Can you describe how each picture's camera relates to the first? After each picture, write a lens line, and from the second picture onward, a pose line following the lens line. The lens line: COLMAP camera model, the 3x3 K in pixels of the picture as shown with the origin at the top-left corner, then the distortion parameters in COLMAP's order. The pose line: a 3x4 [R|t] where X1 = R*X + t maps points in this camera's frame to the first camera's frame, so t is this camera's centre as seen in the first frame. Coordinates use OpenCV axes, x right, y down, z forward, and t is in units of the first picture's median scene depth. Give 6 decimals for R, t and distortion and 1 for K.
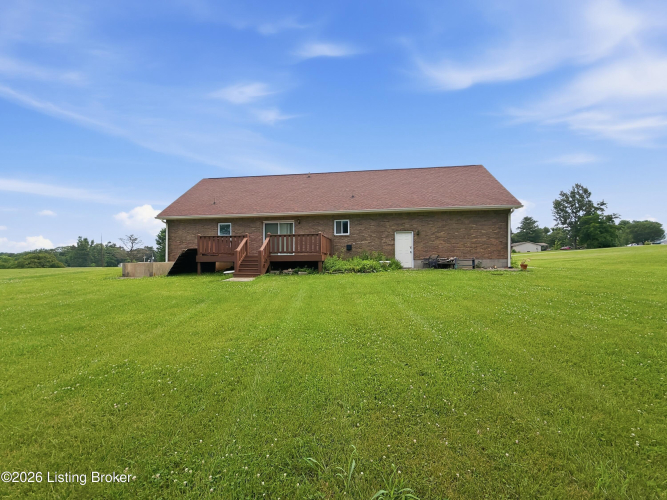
lens RADIAL K [[267.2, 0, 333.6], [0, 267.2, 266.2], [0, 0, 1]] dist [-0.000004, -0.000001]
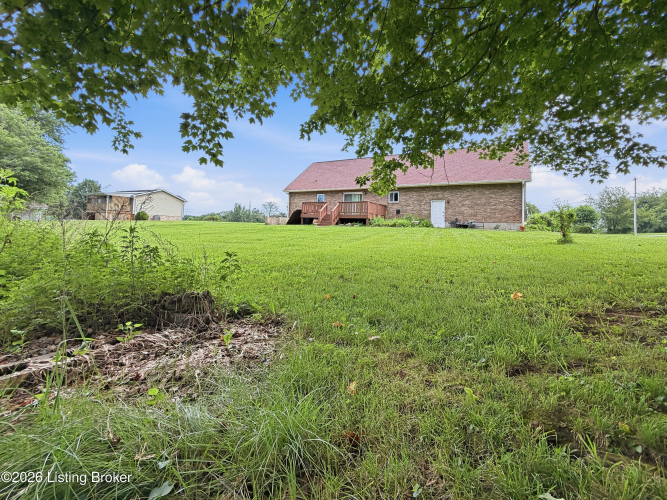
lens RADIAL K [[268.9, 0, 333.5], [0, 268.9, 250.0], [0, 0, 1]] dist [0.000043, 0.000006]
pose [[0.915625, 0.078329, -0.394330, 0.343011], [-0.057006, 0.996221, 0.065522, 0.061429], [0.397972, -0.037515, 0.916630, -0.460599]]
